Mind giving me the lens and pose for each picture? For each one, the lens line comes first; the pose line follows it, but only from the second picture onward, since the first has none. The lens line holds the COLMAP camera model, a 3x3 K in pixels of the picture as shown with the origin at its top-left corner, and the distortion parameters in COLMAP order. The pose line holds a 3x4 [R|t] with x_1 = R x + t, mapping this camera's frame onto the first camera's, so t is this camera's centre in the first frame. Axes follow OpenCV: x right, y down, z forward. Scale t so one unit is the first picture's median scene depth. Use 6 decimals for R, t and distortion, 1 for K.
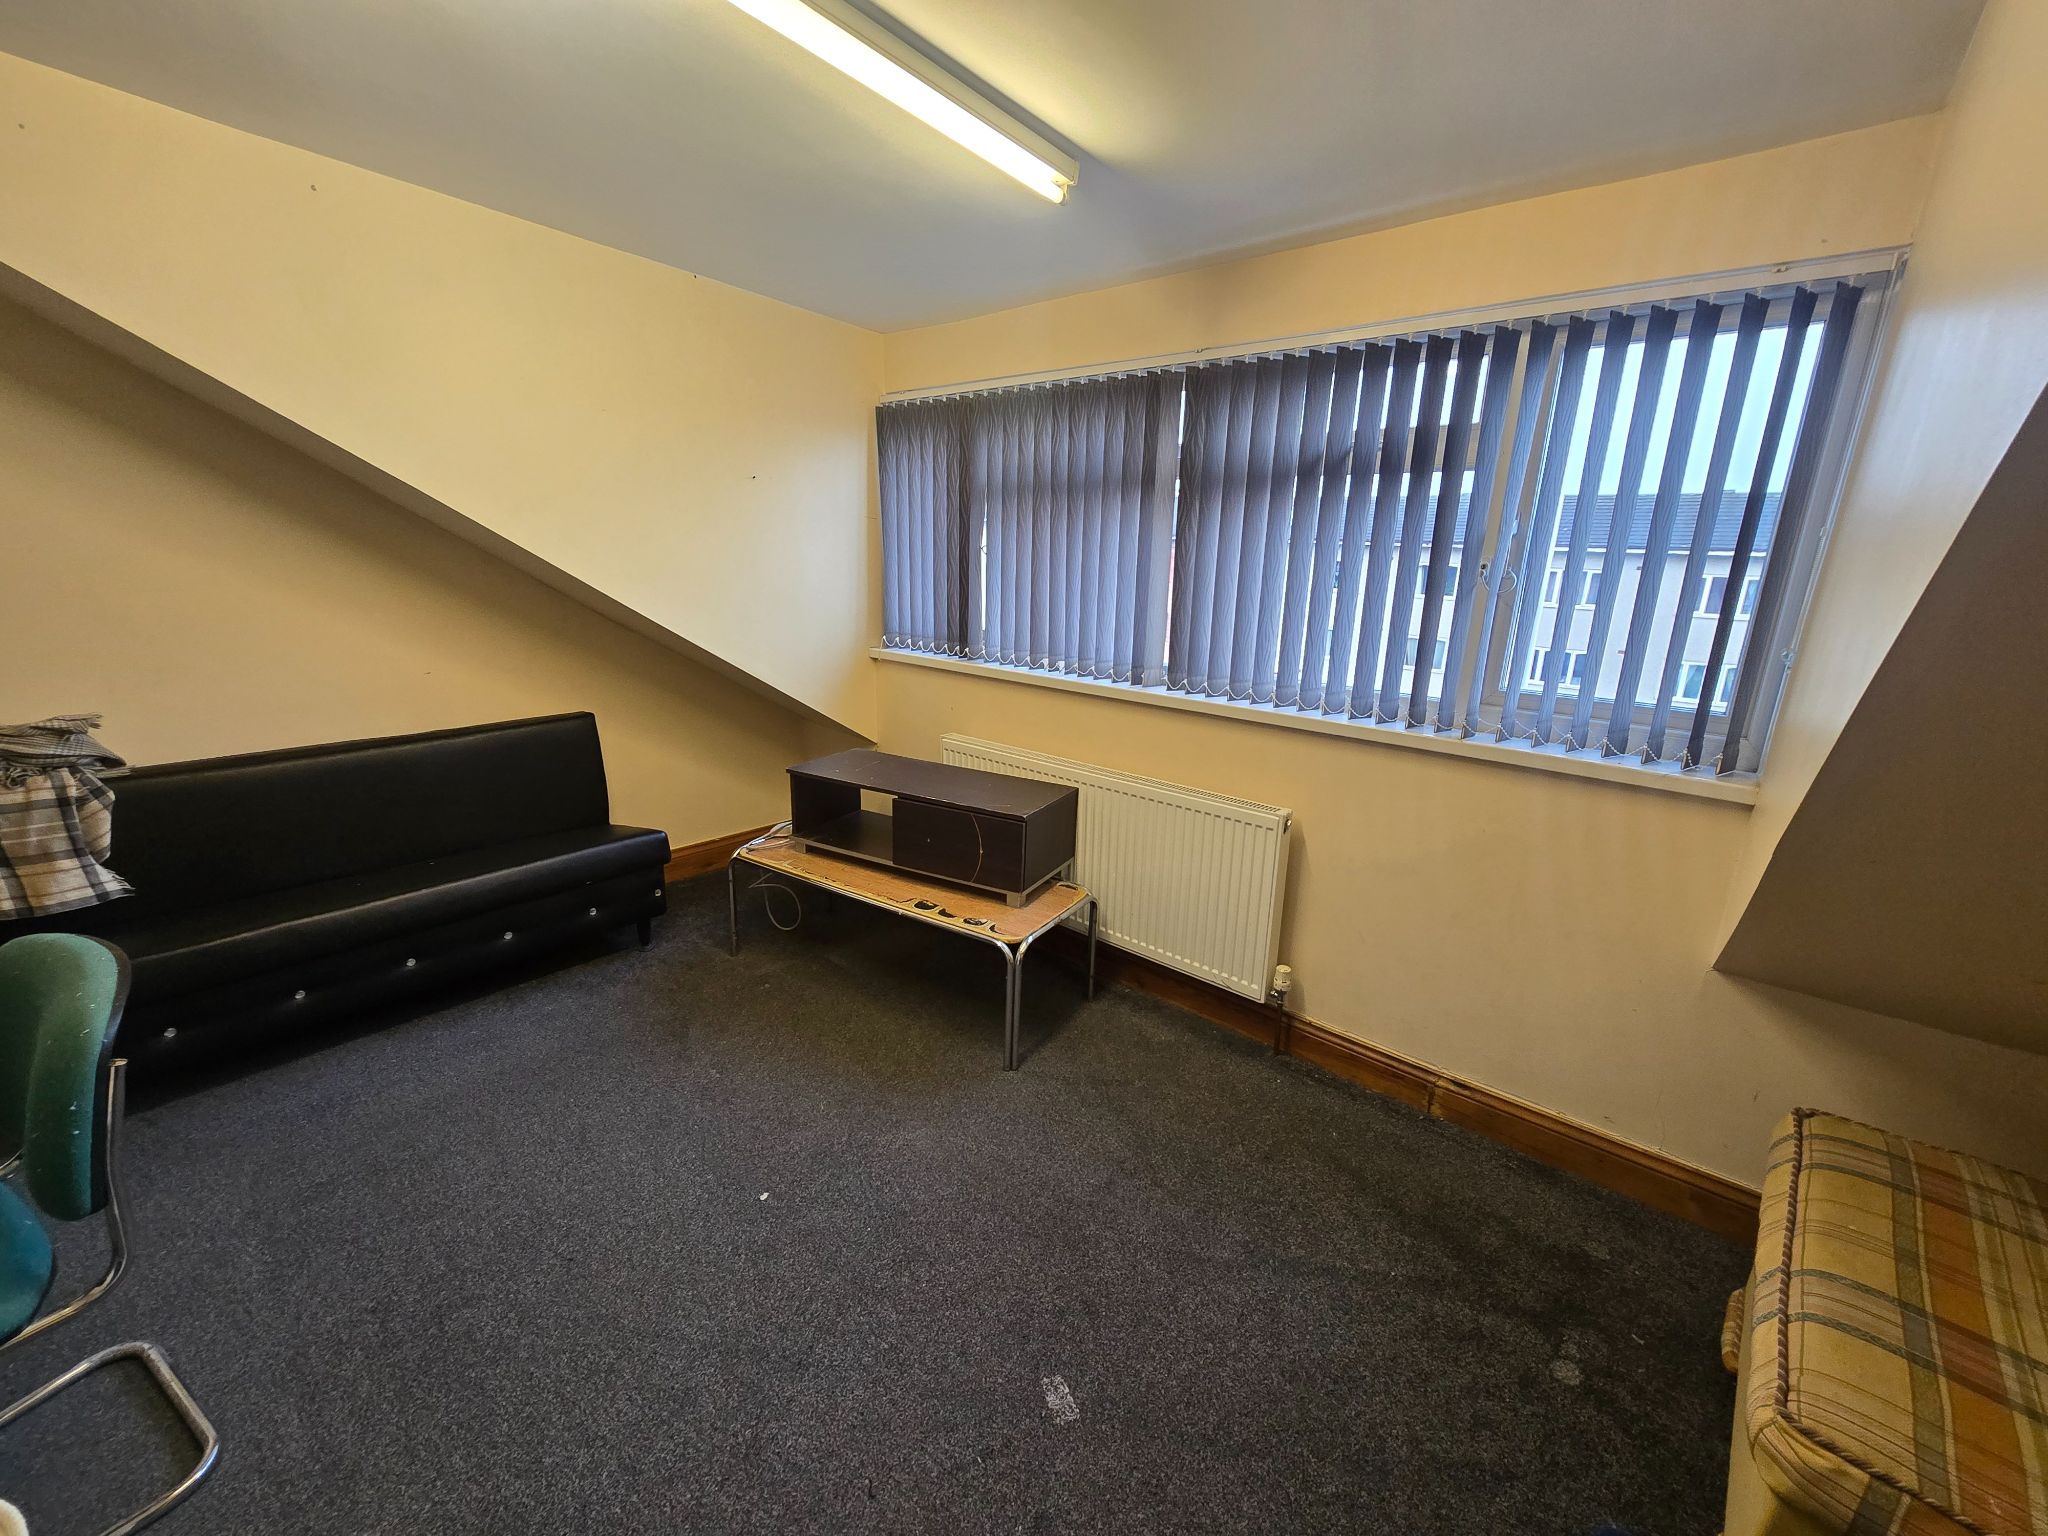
lens RADIAL K [[832.8, 0, 1024.0], [0, 832.8, 768.0], [0, 0, 1]] dist [-0.002267, -0.000051]
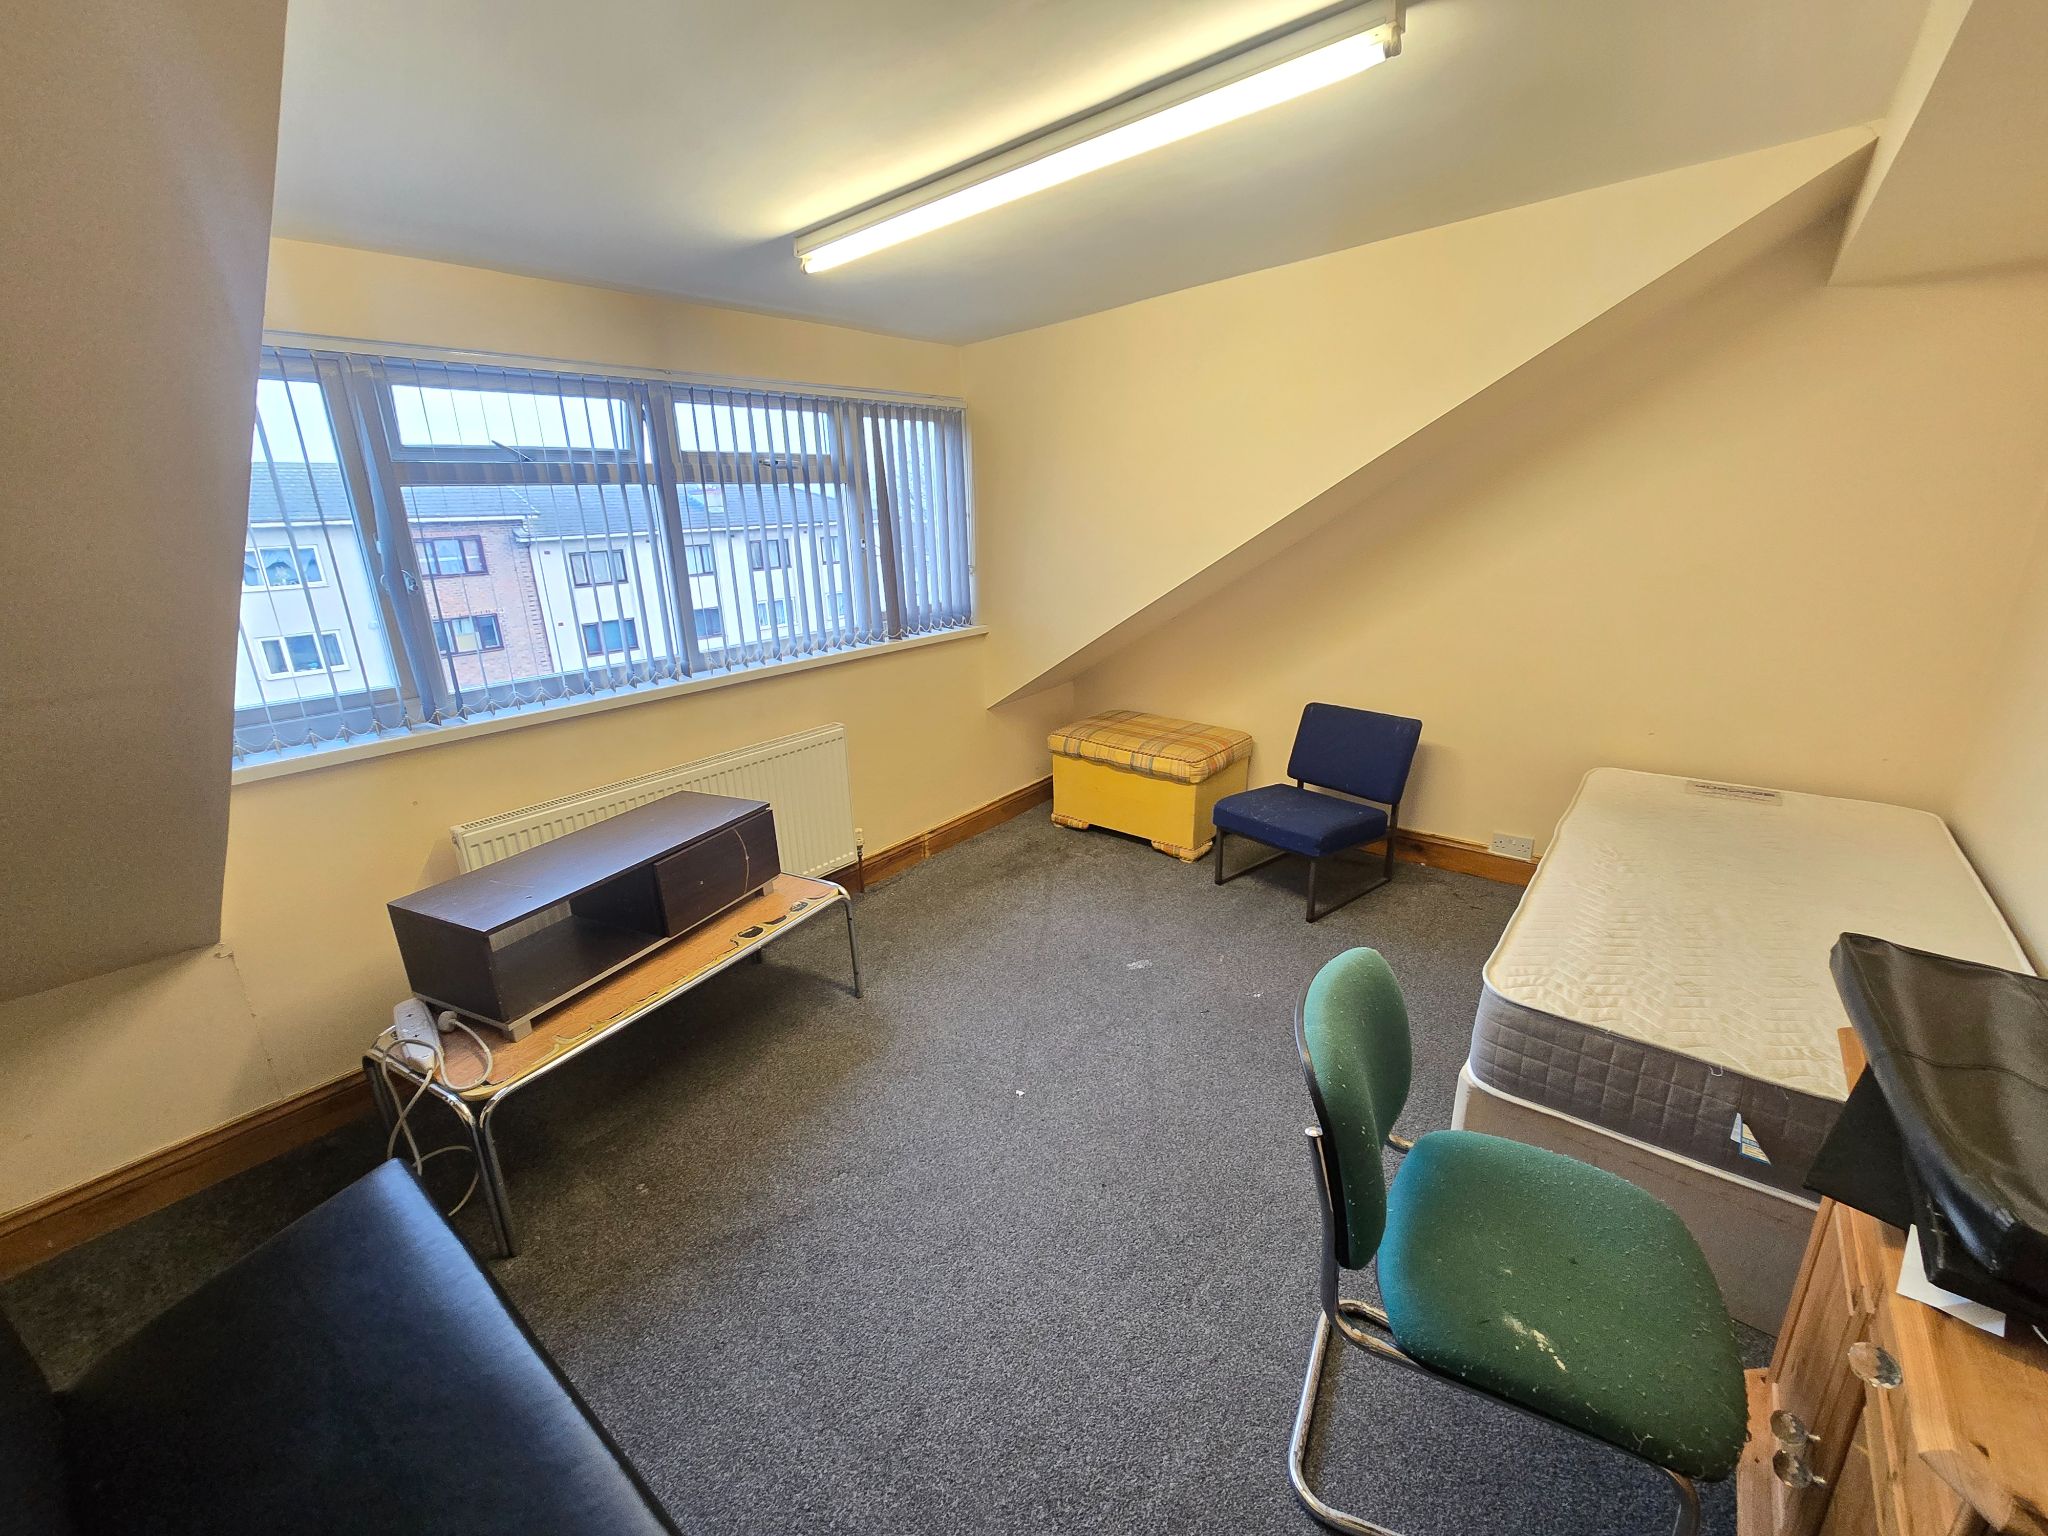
lens RADIAL K [[832.8, 0, 1024.0], [0, 832.8, 768.0], [0, 0, 1]] dist [-0.002267, -0.000051]
pose [[-0.053926, -0.318241, 0.946475, -0.990385], [0.278487, 0.905452, 0.320315, -0.225895], [-0.958925, 0.280854, 0.039799, 0.623583]]
